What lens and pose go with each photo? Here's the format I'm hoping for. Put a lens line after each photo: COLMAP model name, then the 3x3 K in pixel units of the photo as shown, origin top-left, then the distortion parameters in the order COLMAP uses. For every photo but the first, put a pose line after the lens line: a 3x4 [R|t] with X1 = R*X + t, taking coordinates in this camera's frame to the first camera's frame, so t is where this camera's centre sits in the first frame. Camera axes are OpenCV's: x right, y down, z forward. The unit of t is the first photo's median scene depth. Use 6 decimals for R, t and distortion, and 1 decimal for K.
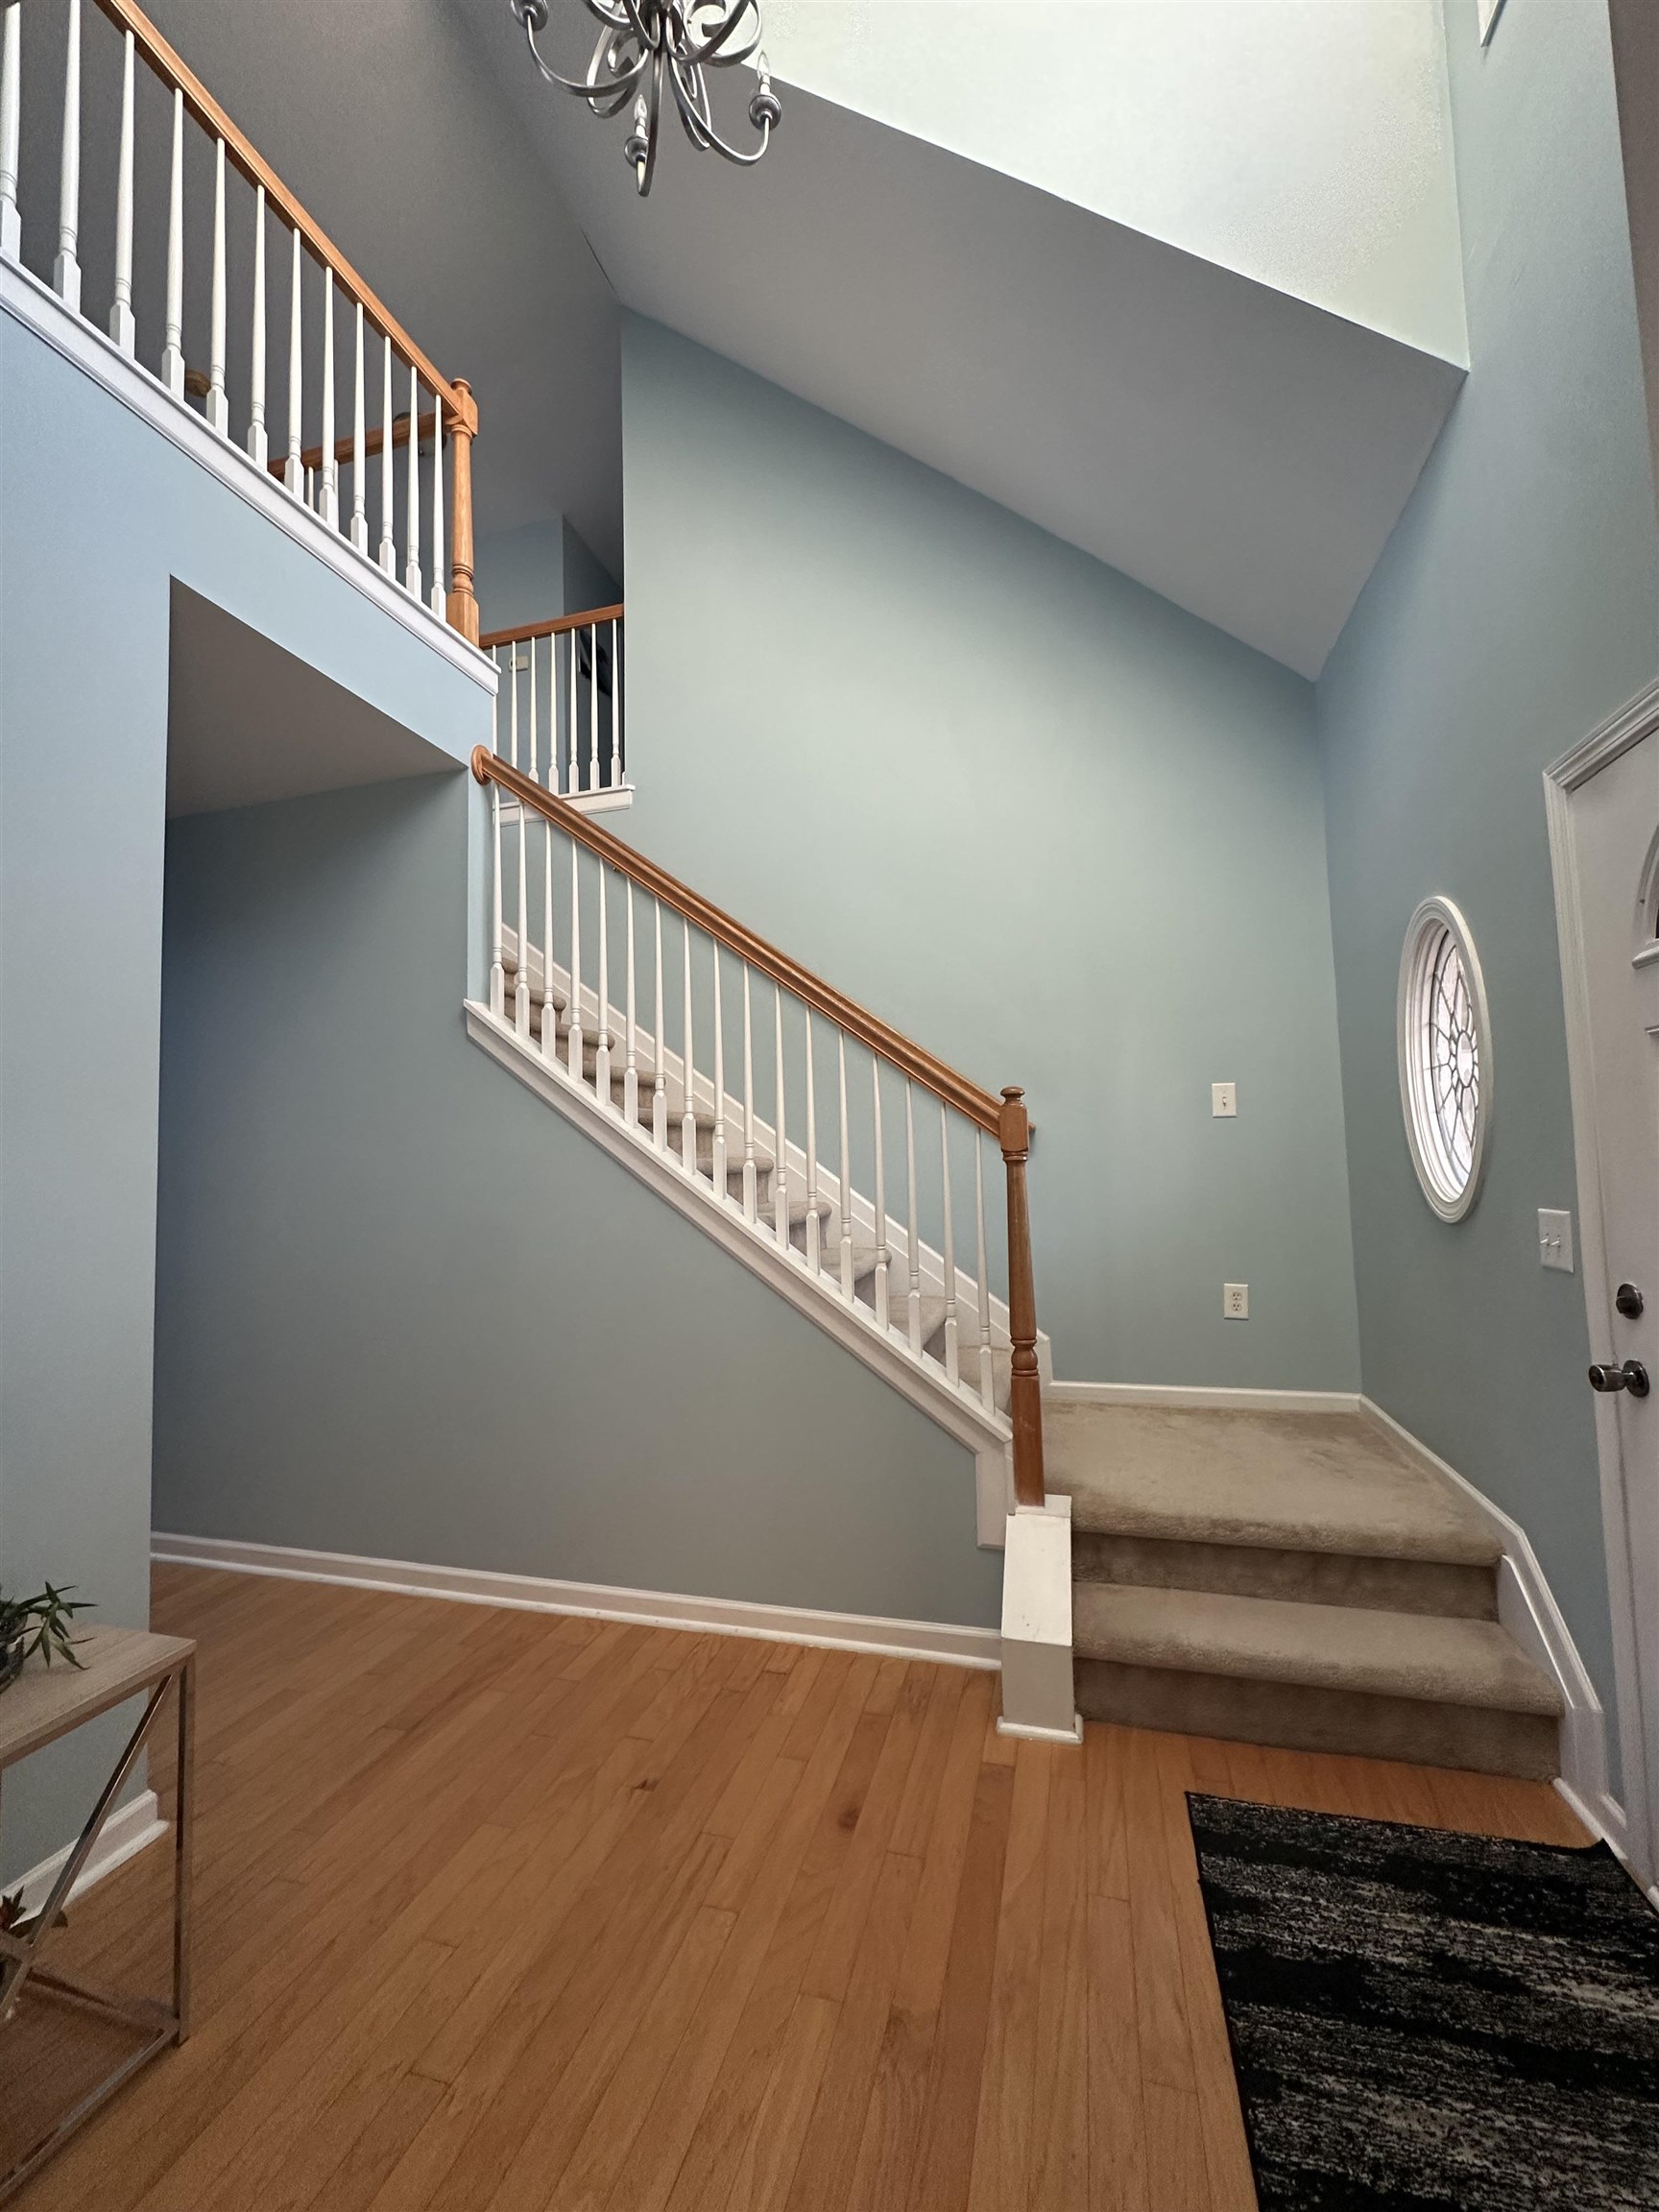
lens RADIAL K [[887.0, 0, 830.7], [0, 887.0, 1108.4], [0, 0, 1]] dist [0.000043, 0.000051]
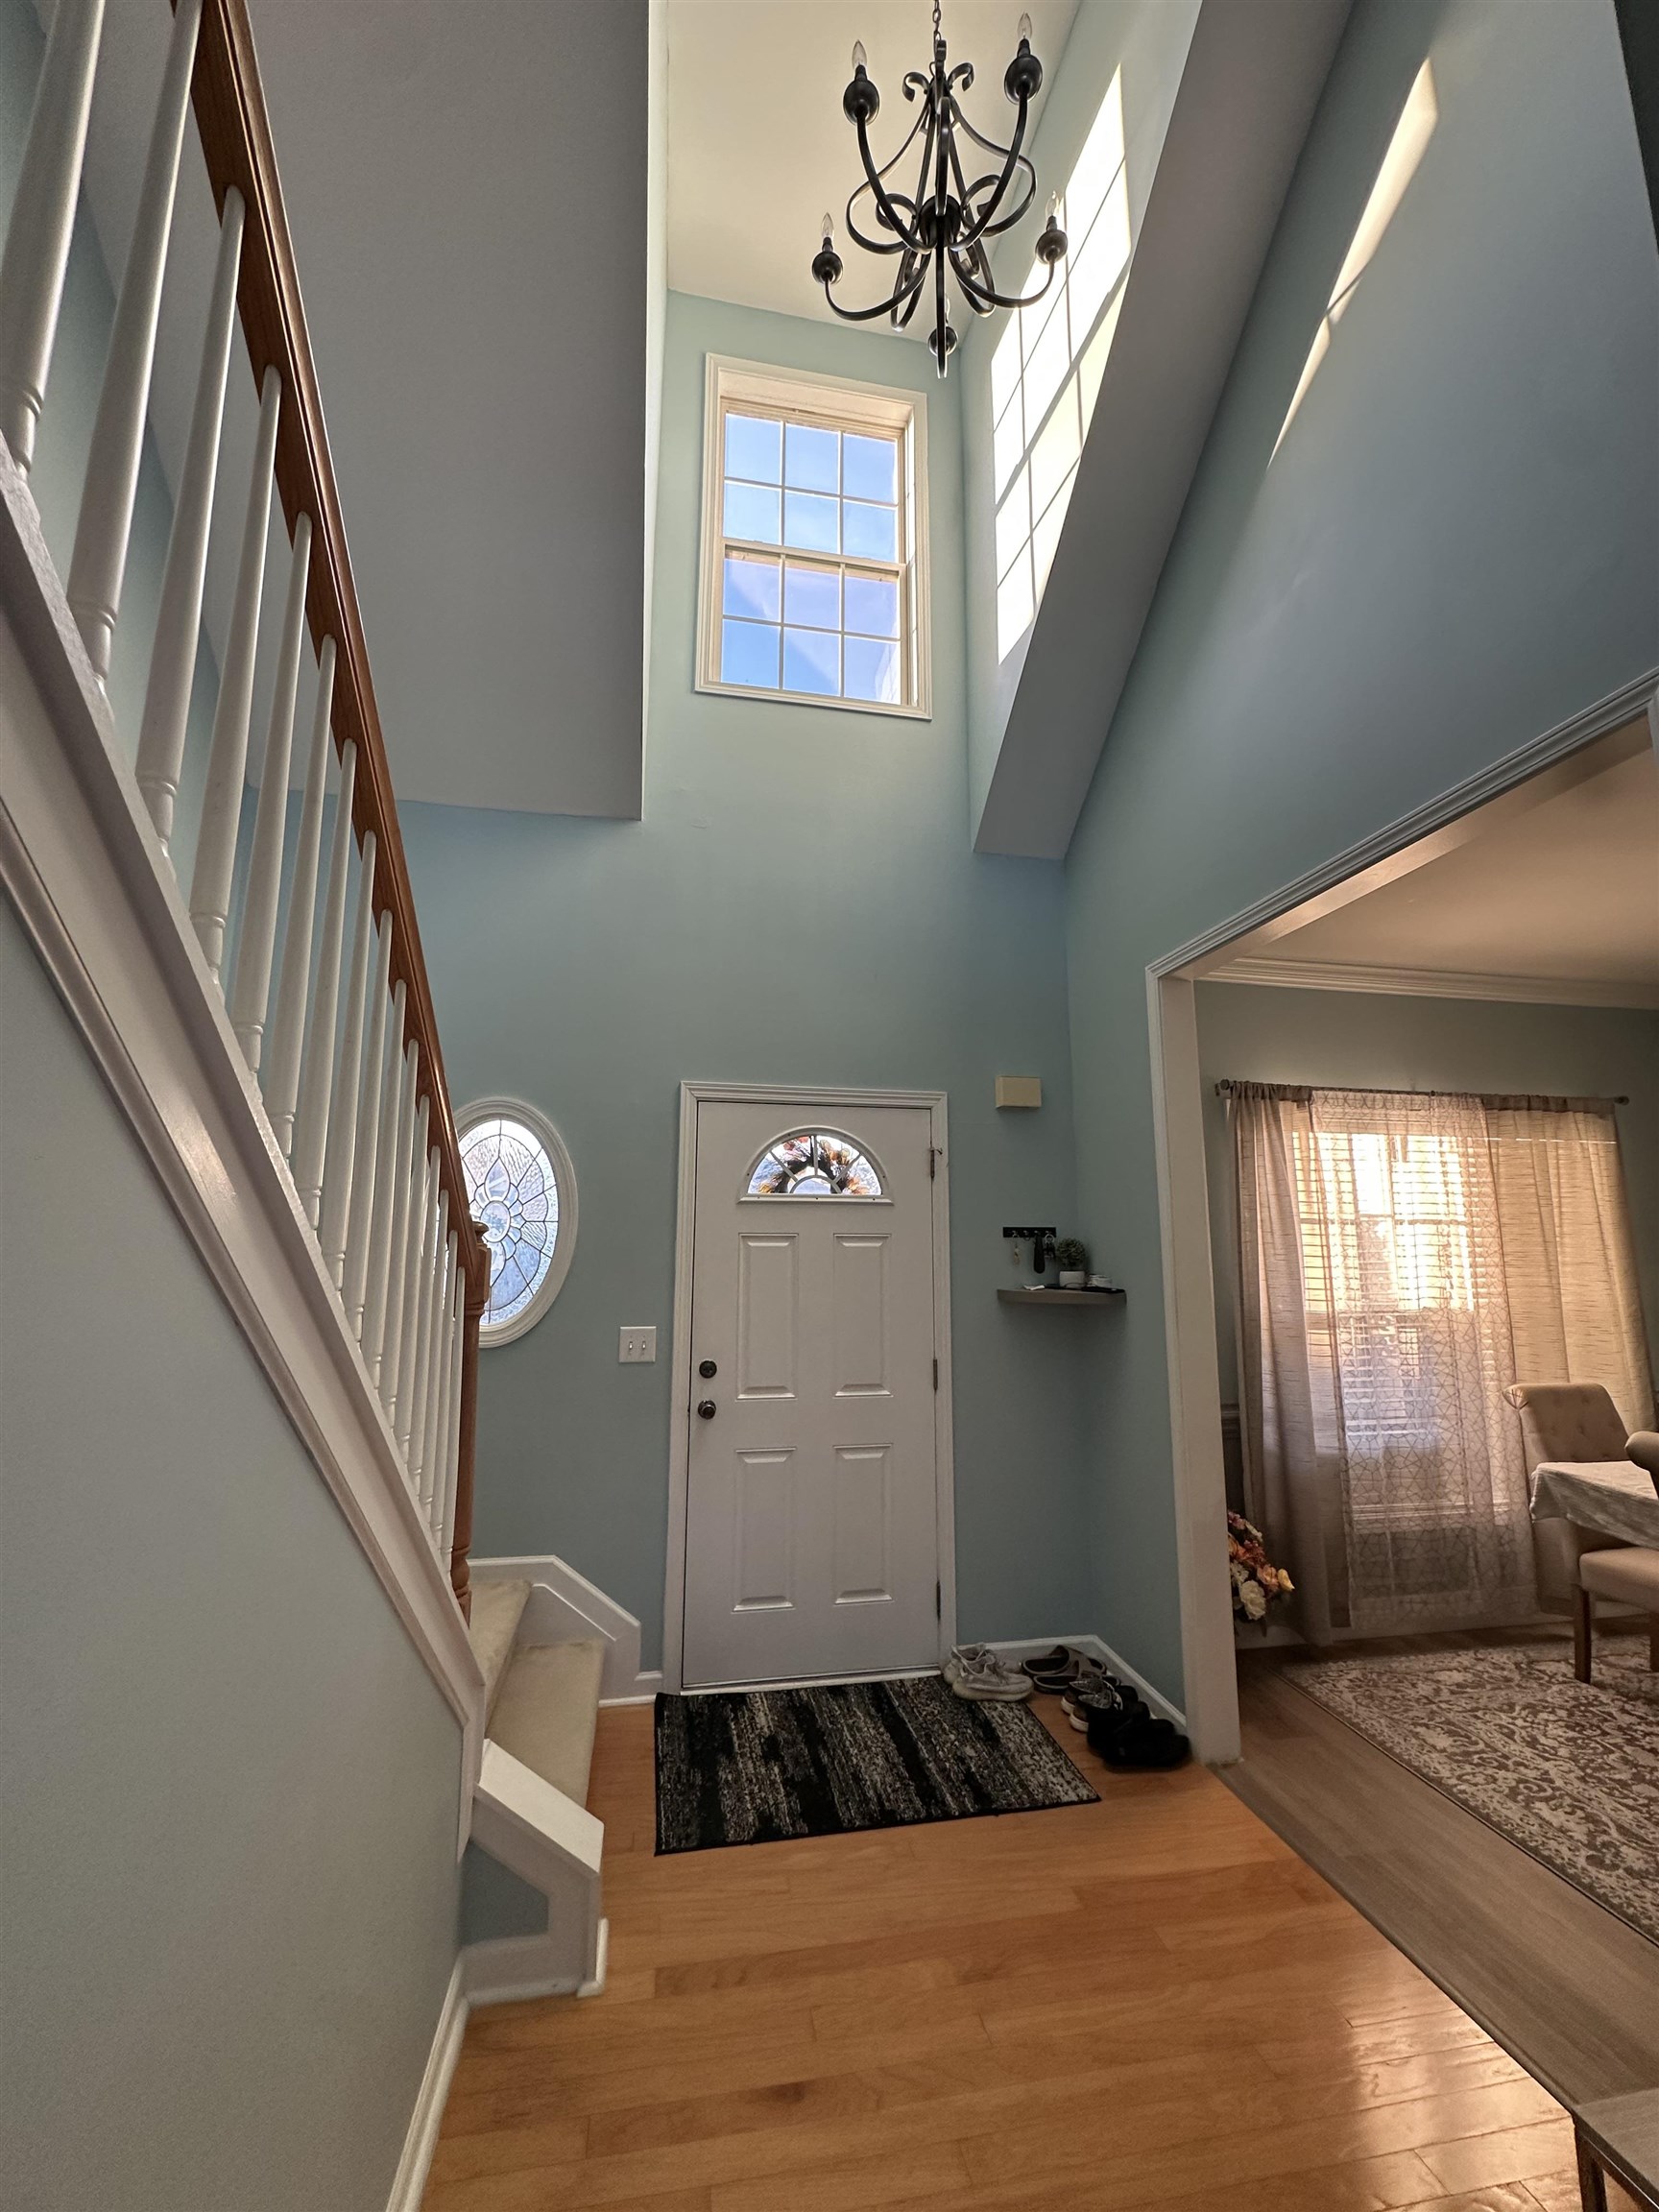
lens RADIAL K [[887.0, 0, 830.7], [0, 887.0, 1108.6], [0, 0, 1]] dist [0.000043, 0.000051]
pose [[-0.445927, 0.158607, 0.880905, -1.046674], [-0.048182, 0.978494, -0.200569, 0.033664], [-0.893772, -0.131883, -0.428694, 1.667390]]
